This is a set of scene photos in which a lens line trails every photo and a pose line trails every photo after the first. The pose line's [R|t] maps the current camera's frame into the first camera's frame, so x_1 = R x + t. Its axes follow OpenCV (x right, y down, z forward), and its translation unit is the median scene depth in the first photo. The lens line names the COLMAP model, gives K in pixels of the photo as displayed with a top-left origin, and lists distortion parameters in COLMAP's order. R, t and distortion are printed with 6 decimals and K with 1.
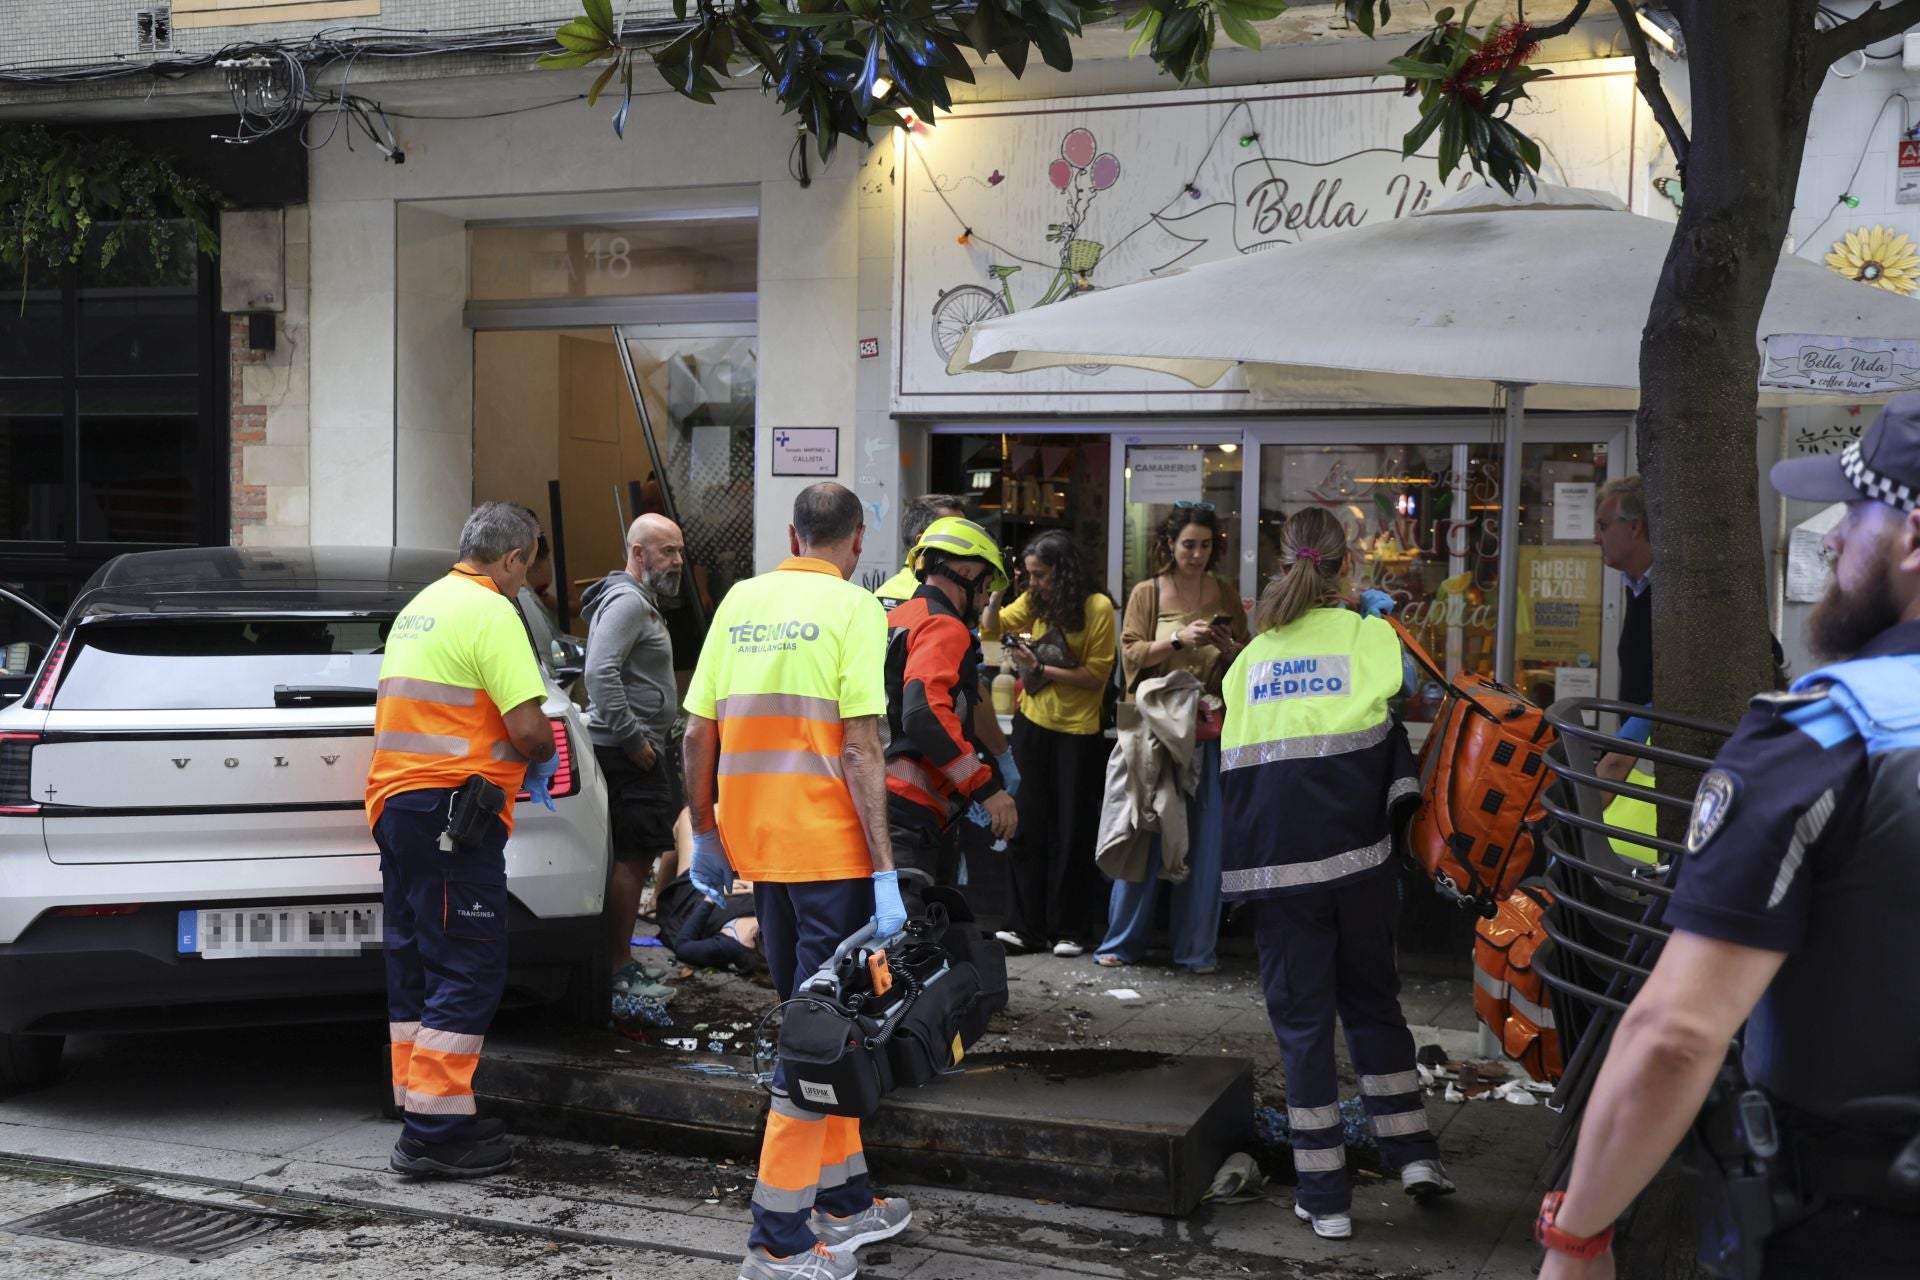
lens RADIAL K [[2326.3, 0, 978.2], [0, 2326.3, 635.5], [0, 0, 1]] dist [0.128032, 0.000000]
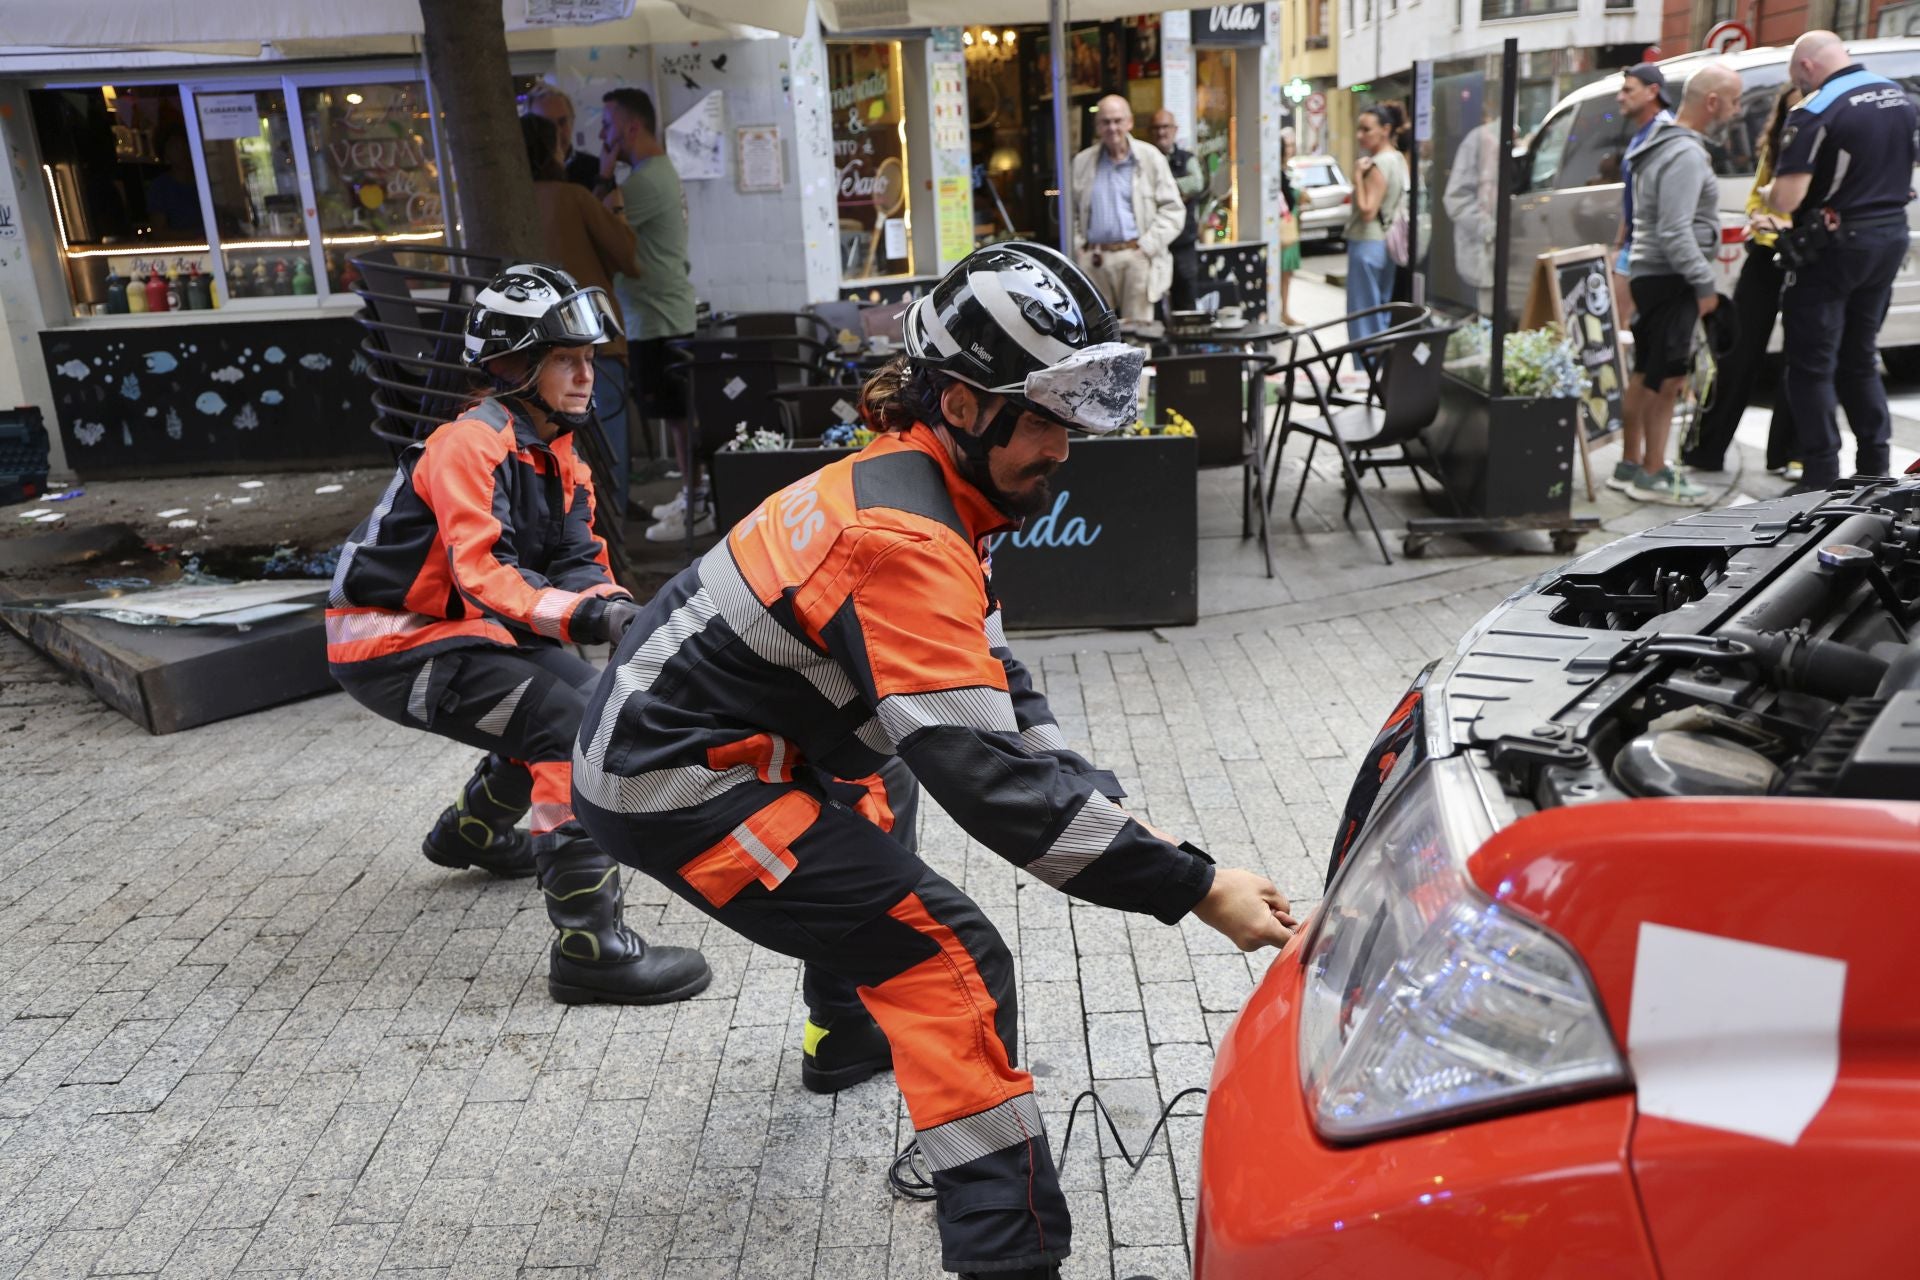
lens RADIAL K [[1647.9, 0, 985.3], [0, 1647.9, 642.2], [0, 0, 1]] dist [-0.022292, 0.084483]
pose [[0.928350, -0.165559, 0.332802, 0.113841], [0.083647, 0.965416, 0.246932, 0.023211], [-0.362174, -0.201401, 0.910092, -0.062343]]
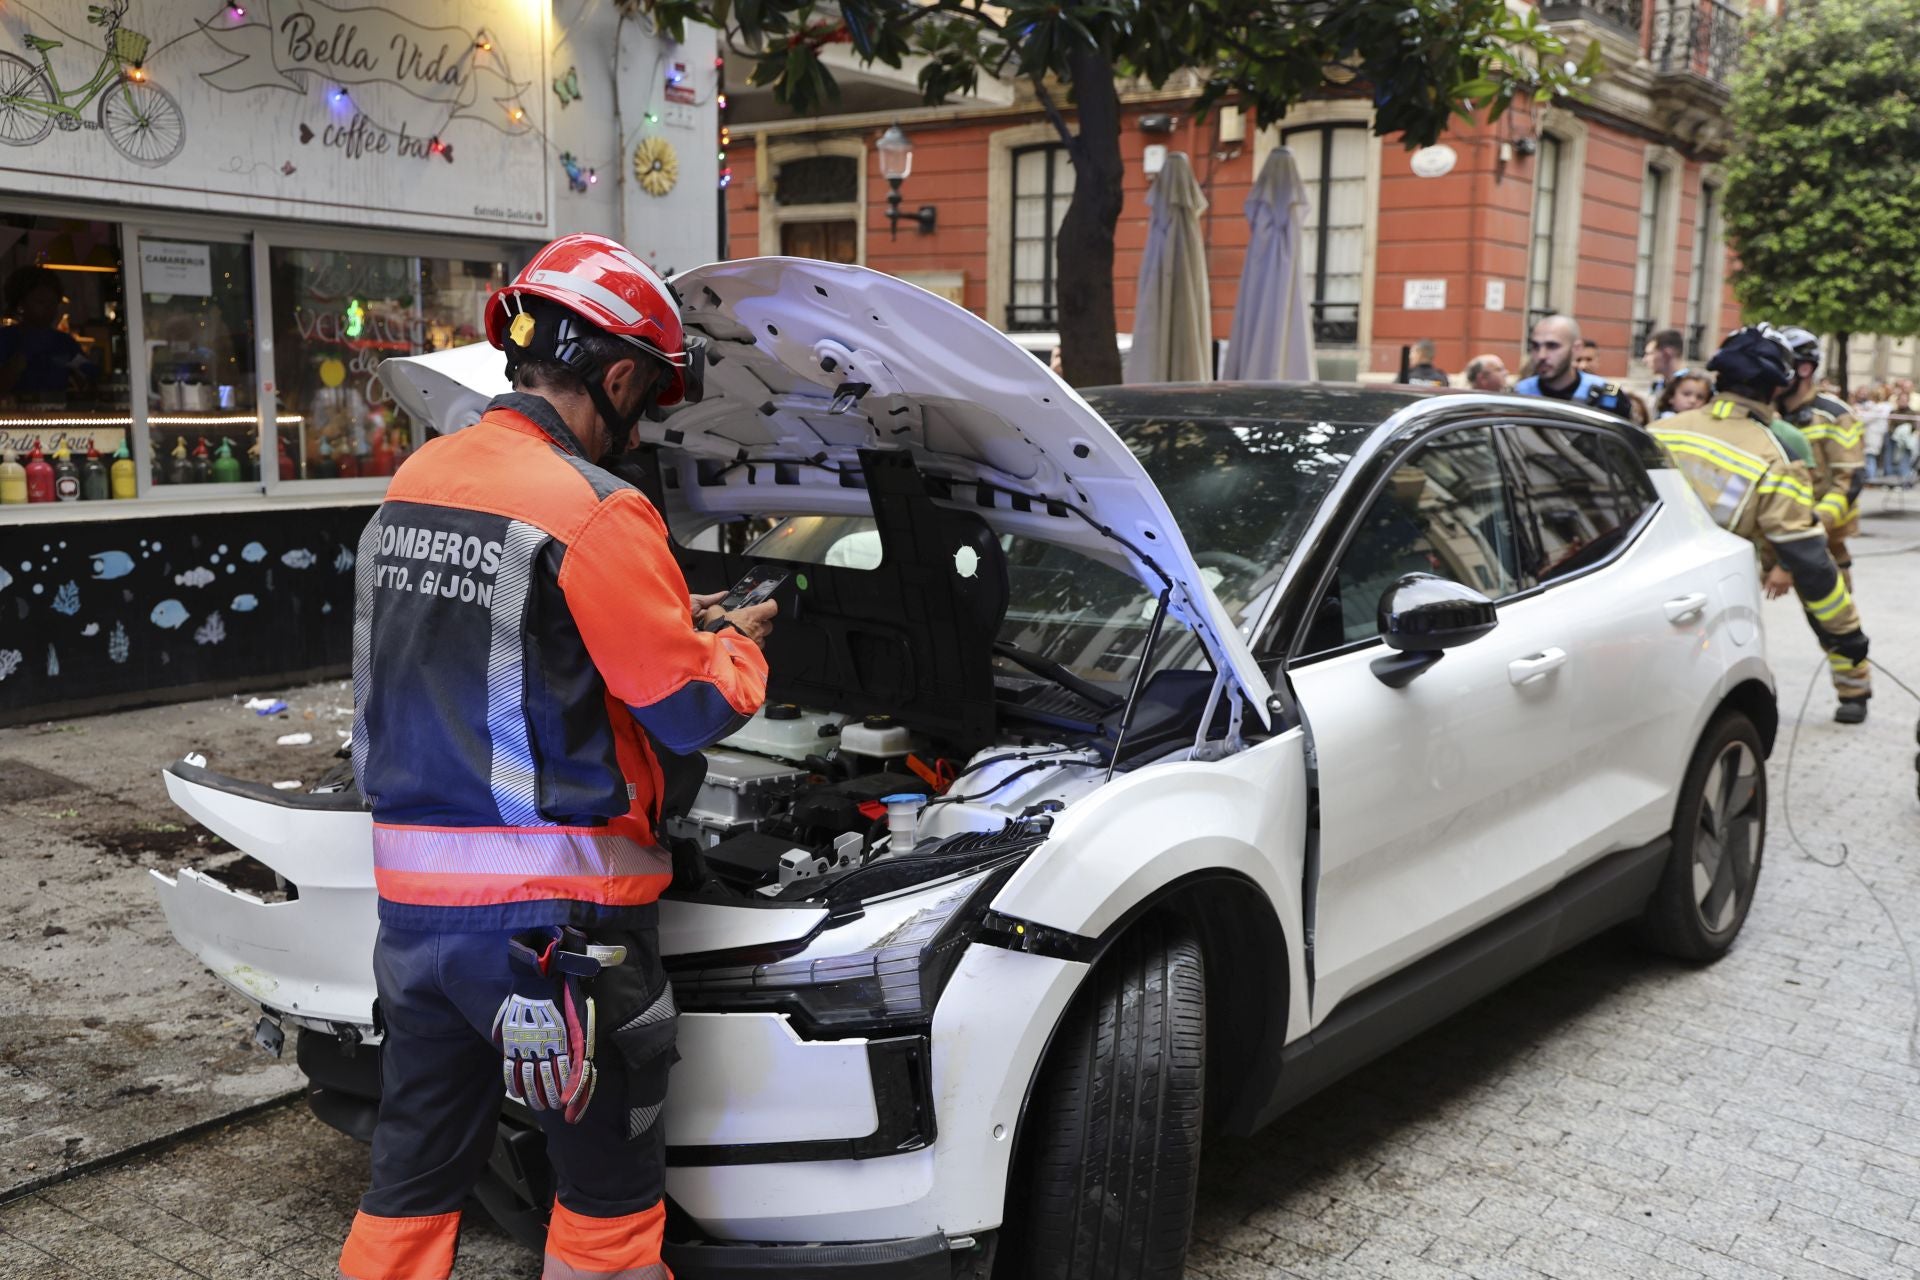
lens RADIAL K [[1725.9, 0, 957.6], [0, 1725.9, 645.8], [0, 0, 1]] dist [-0.009855, 0.103680]
pose [[0.257615, -0.166990, 0.951708, -0.603219], [0.018362, 0.985621, 0.167970, -0.023401], [-0.966073, -0.025796, 0.256977, 0.423543]]
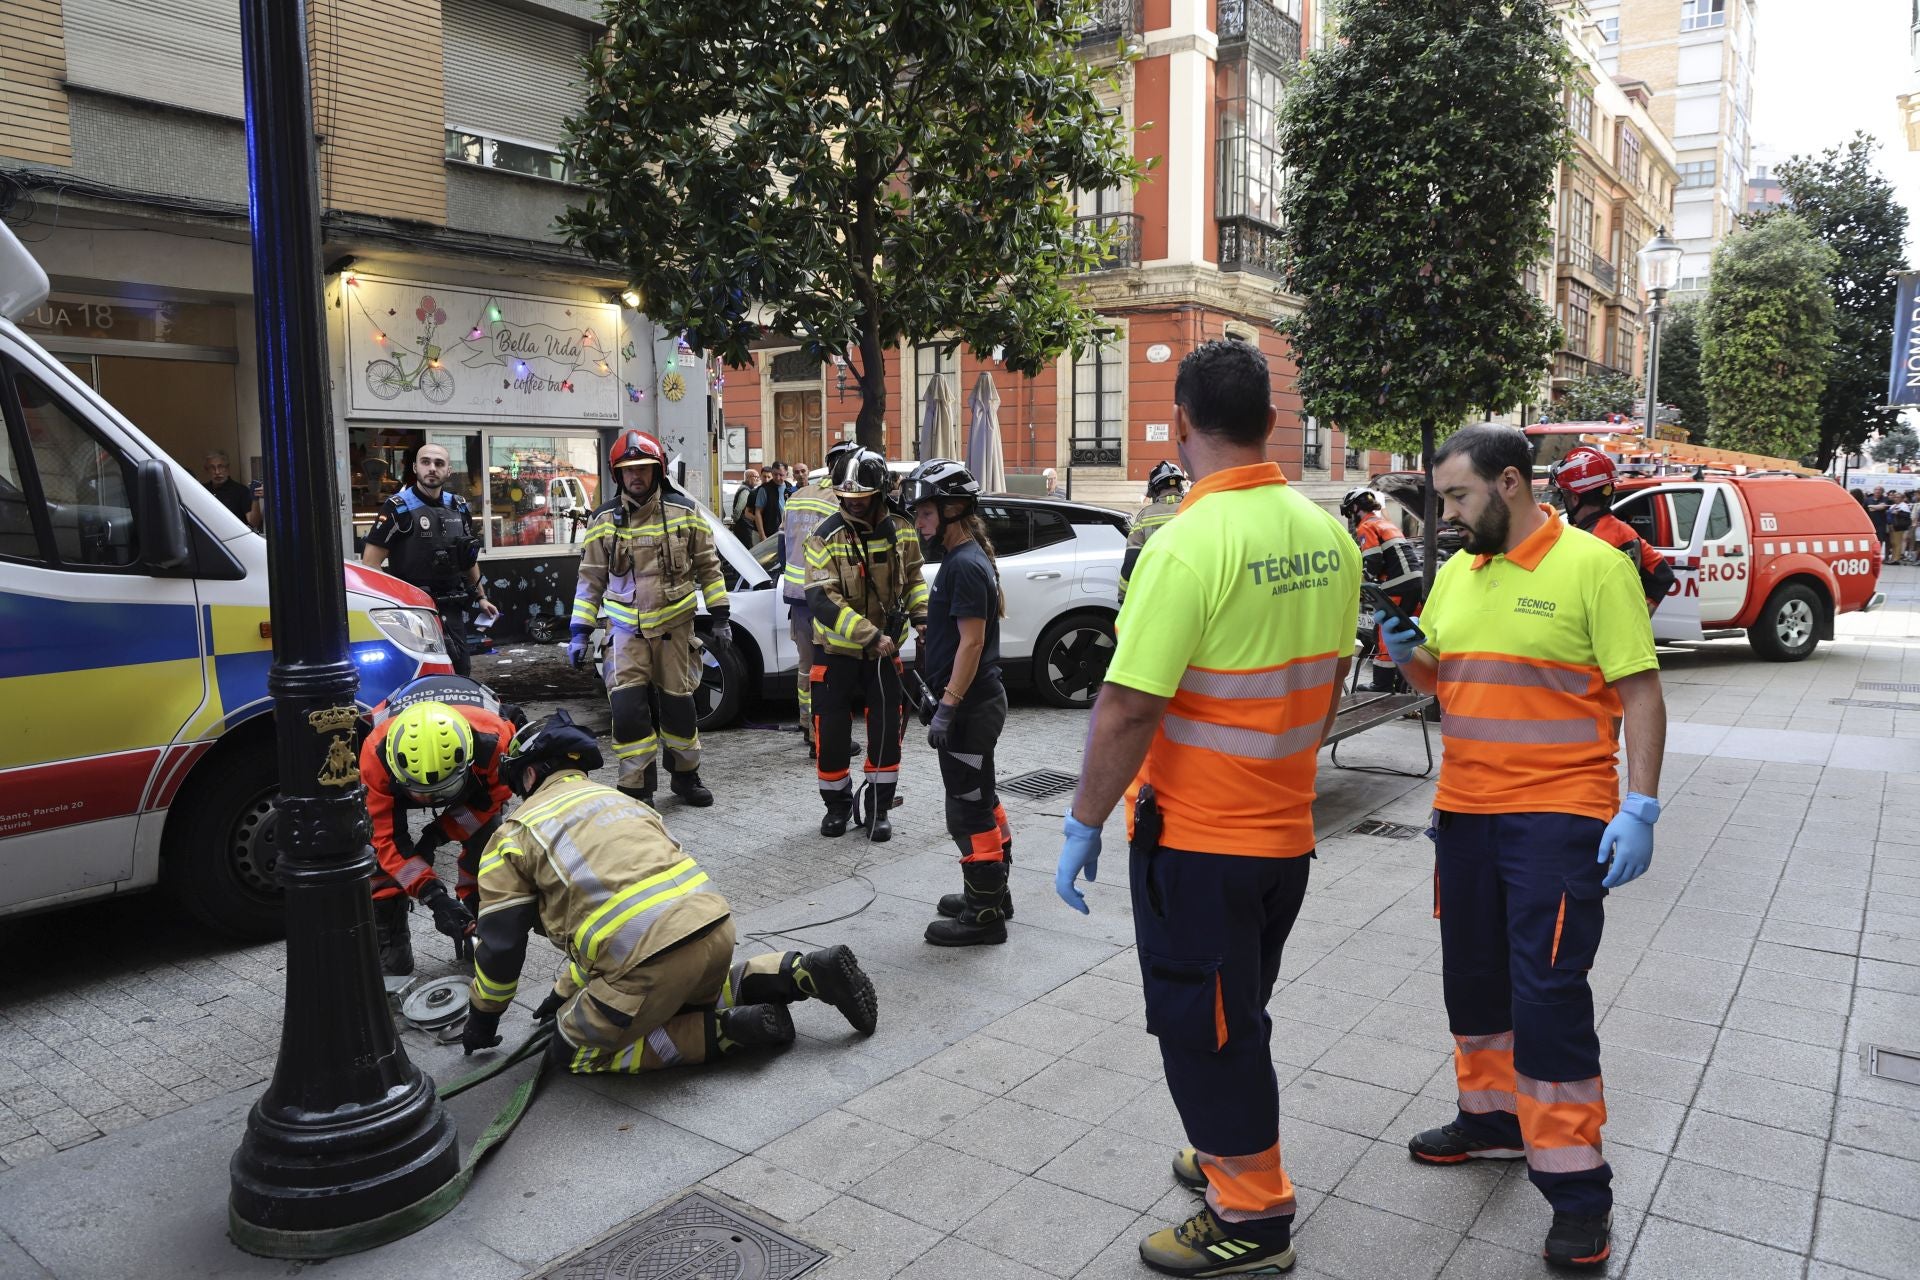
lens RADIAL K [[1307.7, 0, 979.0], [0, 1307.7, 641.6], [0, 0, 1]] dist [-0.075303, 0.050128]
pose [[0.226626, -0.138458, 0.964090, -1.038980], [0.037642, 0.990350, 0.133381, -0.028349], [-0.973254, 0.006062, 0.229651, 0.180888]]
